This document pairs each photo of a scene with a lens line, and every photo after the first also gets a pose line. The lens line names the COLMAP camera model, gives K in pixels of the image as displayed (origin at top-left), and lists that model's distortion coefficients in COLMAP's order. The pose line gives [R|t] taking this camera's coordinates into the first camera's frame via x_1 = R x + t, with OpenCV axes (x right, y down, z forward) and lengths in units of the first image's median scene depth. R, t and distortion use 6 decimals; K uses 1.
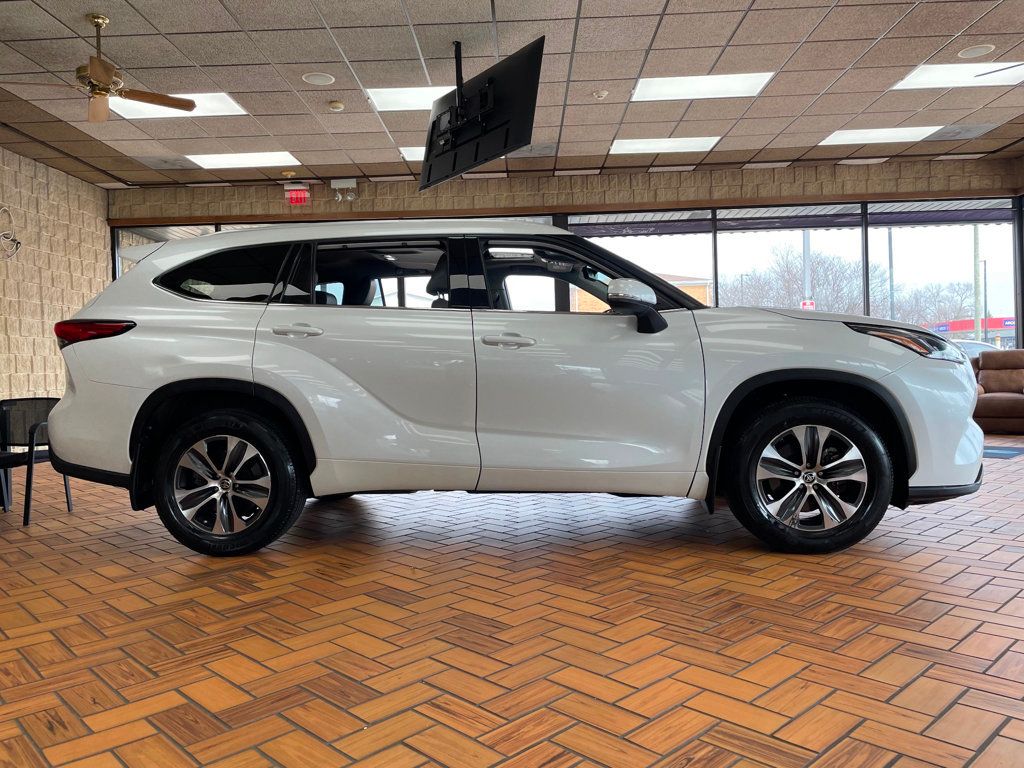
lens RADIAL K [[784.4, 0, 512.0], [0, 784.4, 384.0], [0, 0, 1]] dist [0.077511, -0.100479]
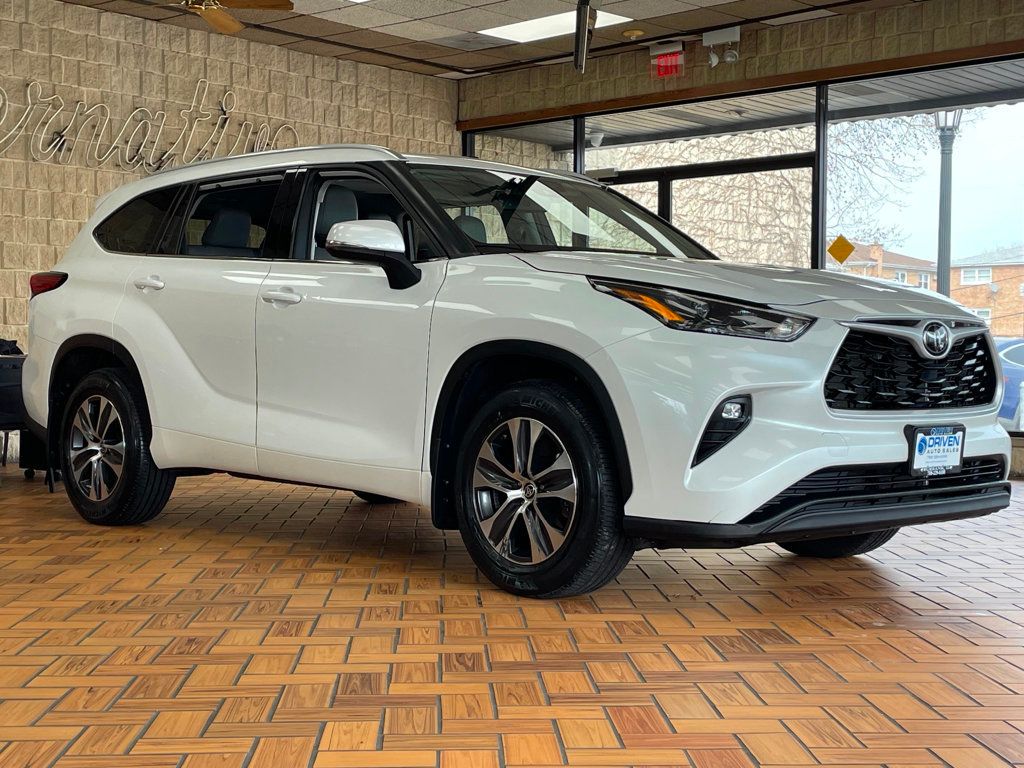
lens RADIAL K [[1494.3, 0, 512.0], [0, 1494.3, 384.0], [0, 0, 1]] dist [0.272492, -0.938161]
pose [[0.759950, 0.044205, -0.648477, 1.180334], [-0.035194, 0.999020, 0.026857, -0.014685], [0.649028, 0.002412, 0.760760, -0.050369]]
